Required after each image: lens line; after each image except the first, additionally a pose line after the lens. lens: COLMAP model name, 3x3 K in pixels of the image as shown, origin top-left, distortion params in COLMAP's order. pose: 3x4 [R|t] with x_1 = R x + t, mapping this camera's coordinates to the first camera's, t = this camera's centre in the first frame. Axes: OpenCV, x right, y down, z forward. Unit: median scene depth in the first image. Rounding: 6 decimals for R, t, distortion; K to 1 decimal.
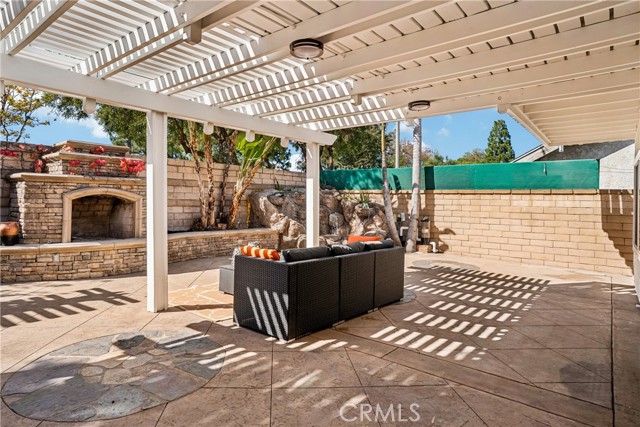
lens RADIAL K [[375.7, 0, 319.8], [0, 375.7, 211.7], [0, 0, 1]] dist [-0.023651, 0.004014]
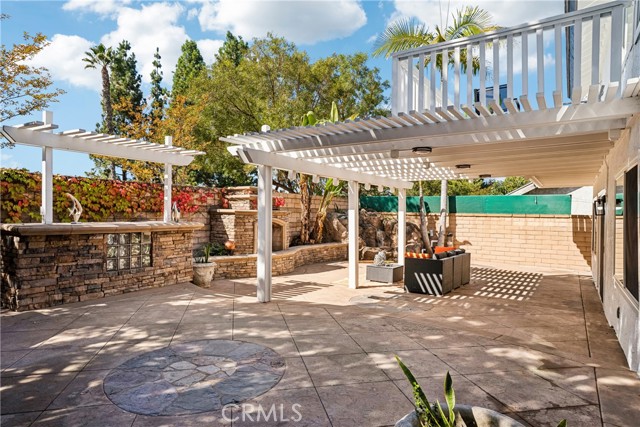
lens RADIAL K [[406.3, 0, 318.3], [0, 406.3, 232.9], [0, 0, 1]] dist [-0.004636, -0.002743]
pose [[0.994338, -0.007984, 0.105961, -0.402642], [0.005311, 0.999661, 0.025490, -0.030837], [-0.106129, -0.024783, 0.994044, -0.480866]]
